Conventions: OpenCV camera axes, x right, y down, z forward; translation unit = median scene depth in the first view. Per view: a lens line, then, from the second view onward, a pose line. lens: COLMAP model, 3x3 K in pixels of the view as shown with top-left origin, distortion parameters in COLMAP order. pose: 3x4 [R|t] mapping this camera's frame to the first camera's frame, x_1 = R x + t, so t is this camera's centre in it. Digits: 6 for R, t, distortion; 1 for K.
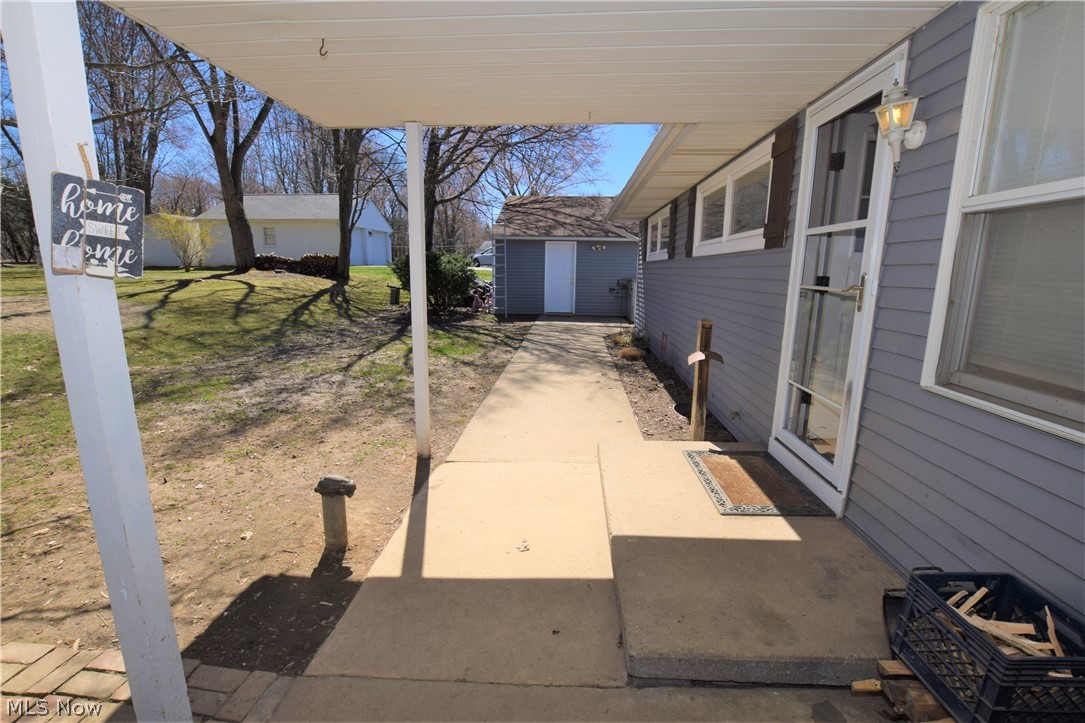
lens RADIAL K [[477.0, 0, 546.7], [0, 477.0, 365.9], [0, 0, 1]] dist [-0.029892, 0.002956]
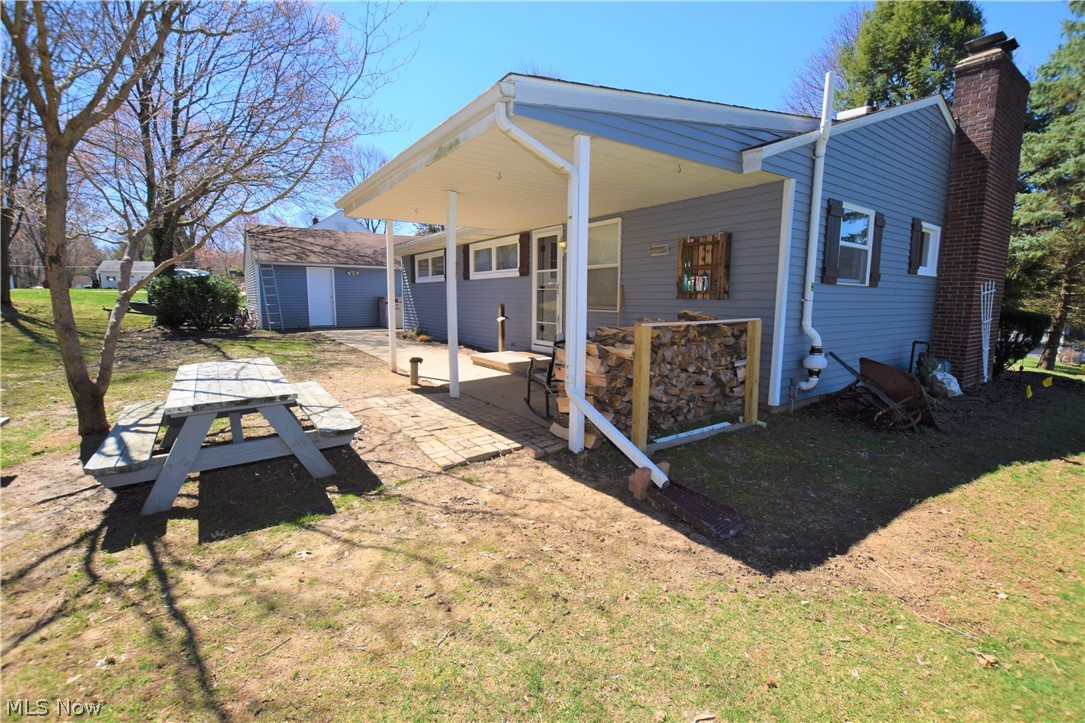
lens RADIAL K [[477.0, 0, 540.5], [0, 477.0, 363.8], [0, 0, 1]] dist [-0.029892, 0.002956]
pose [[0.792020, -0.085695, 0.604451, -0.965396], [0.119976, 0.992640, -0.016476, 0.258154], [-0.598590, 0.085569, 0.796472, -1.009190]]
